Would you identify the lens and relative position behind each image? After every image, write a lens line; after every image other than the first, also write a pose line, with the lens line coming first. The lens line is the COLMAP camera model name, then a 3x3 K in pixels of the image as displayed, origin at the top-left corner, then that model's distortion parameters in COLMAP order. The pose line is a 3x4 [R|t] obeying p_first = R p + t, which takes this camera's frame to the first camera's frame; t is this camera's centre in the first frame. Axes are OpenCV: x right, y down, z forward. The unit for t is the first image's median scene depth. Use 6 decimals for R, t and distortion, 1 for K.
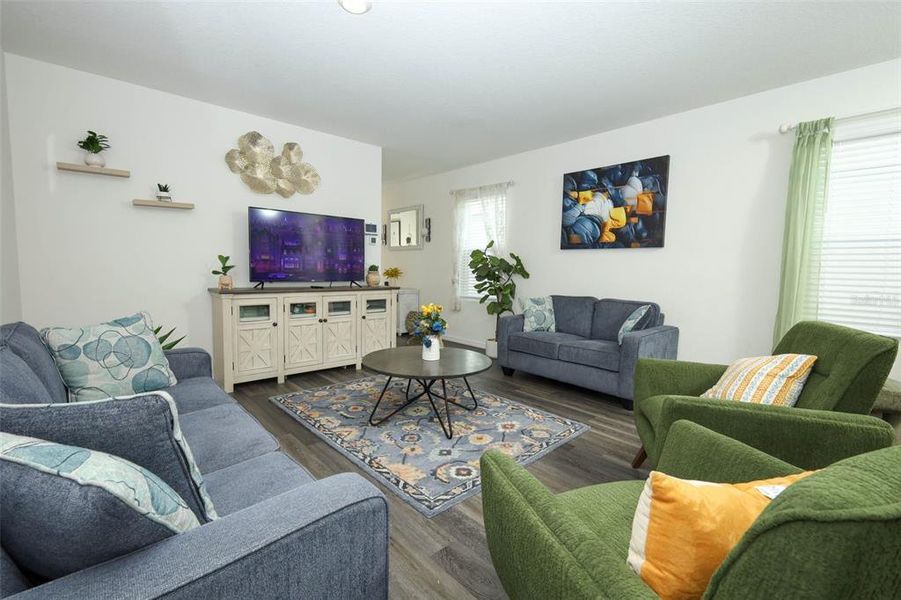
lens RADIAL K [[392.7, 0, 450.5], [0, 392.7, 300.0], [0, 0, 1]] dist [0.001410, 0.000098]
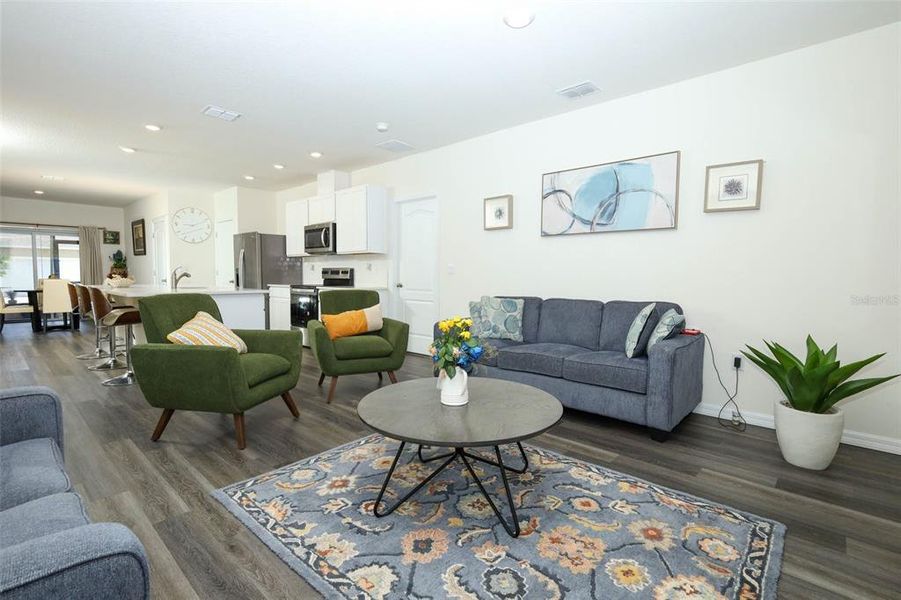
lens RADIAL K [[422.6, 0, 450.5], [0, 422.6, 300.0], [0, 0, 1]] dist [0.002140, 0.000722]
pose [[-0.995507, -0.019194, -0.092722, 0.018808], [-0.032411, 0.989160, 0.143223, -0.090898], [0.088967, 0.145584, -0.985338, 1.315847]]
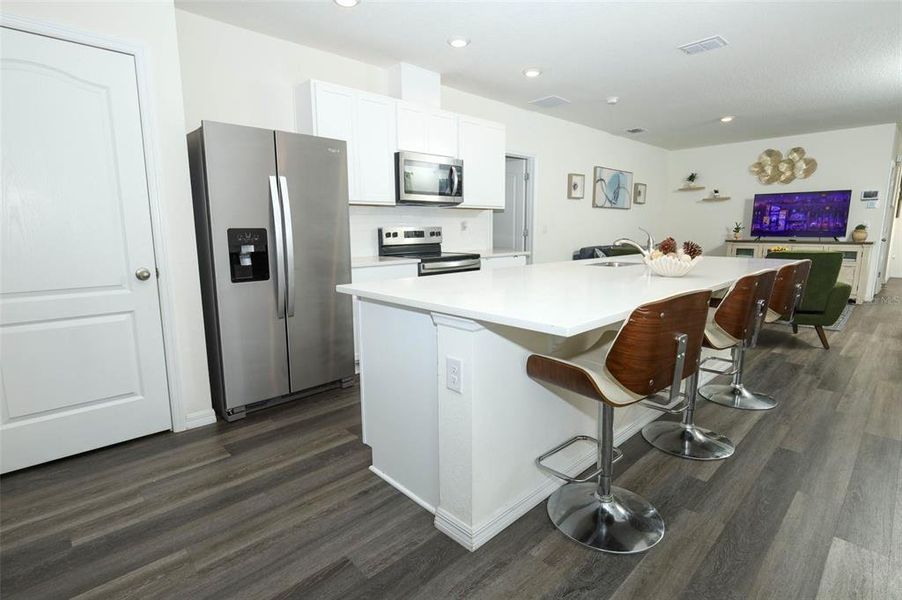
lens RADIAL K [[440.5, 0, 451.0], [0, 440.5, 300.0], [0, 0, 1]] dist [0.002257, 0.000671]
pose [[0.026654, 0.142972, -0.989368, 1.525060], [-0.077556, 0.987032, 0.140545, 0.065505], [0.996632, 0.072985, 0.037396, -0.435080]]
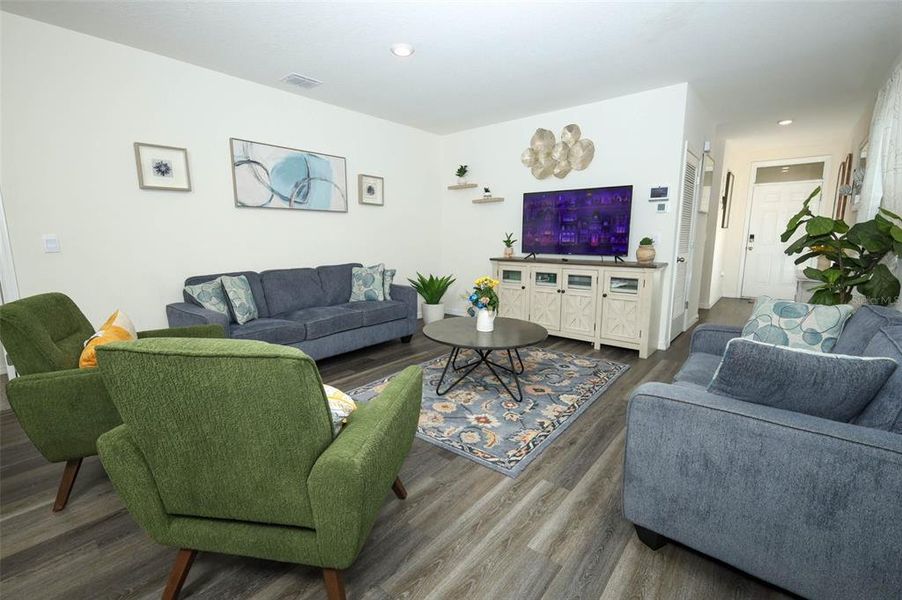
lens RADIAL K [[393.1, 0, 451.0], [0, 393.1, 300.0], [0, 0, 1]] dist [0.001410, 0.000098]
pose [[0.135437, 0.142890, -0.980428, 0.748397], [-0.078563, 0.987979, 0.133137, -0.046830], [0.987666, 0.058994, 0.145035, 0.600521]]
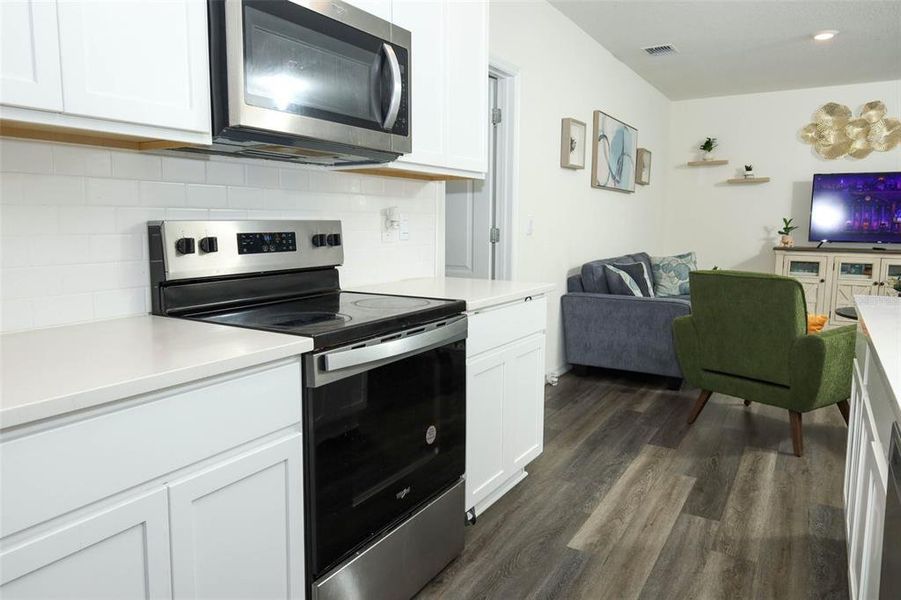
lens RADIAL K [[613.5, 0, 428.6], [0, 613.5, 291.9], [0, 0, 1]] dist [-0.002179, -0.001070]
pose [[0.267326, 0.093322, -0.959077, 0.896015], [-0.081867, 0.993900, 0.073891, 0.056977], [0.960122, 0.058764, 0.273335, -0.510771]]
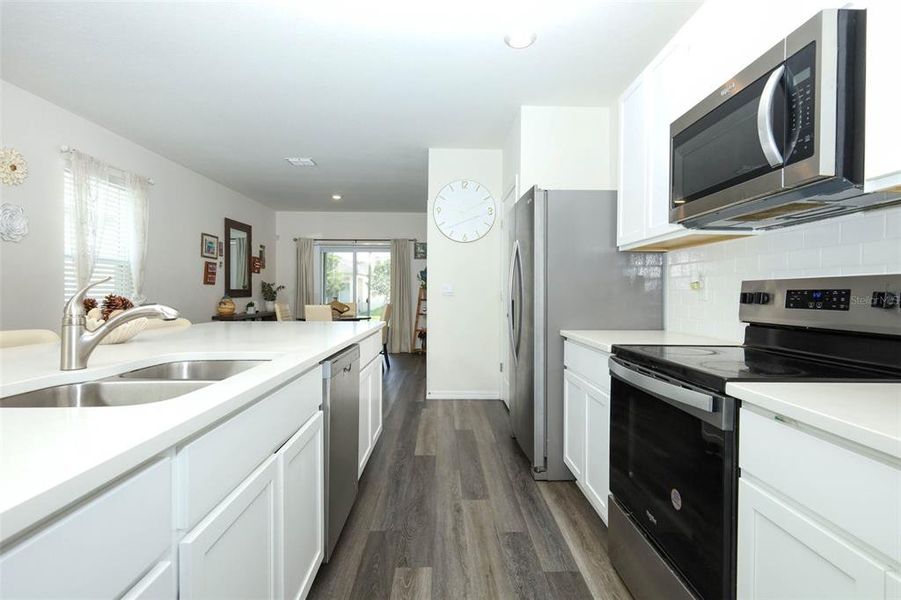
lens RADIAL K [[459.7, 0, 450.5], [0, 459.7, 300.0], [0, 0, 1]] dist [0.004559, 0.000290]
pose [[-0.763914, -0.033164, 0.644465, 0.328306], [0.034859, 0.995100, 0.092528, 0.017538], [-0.644376, 0.093148, -0.759015, 0.008274]]
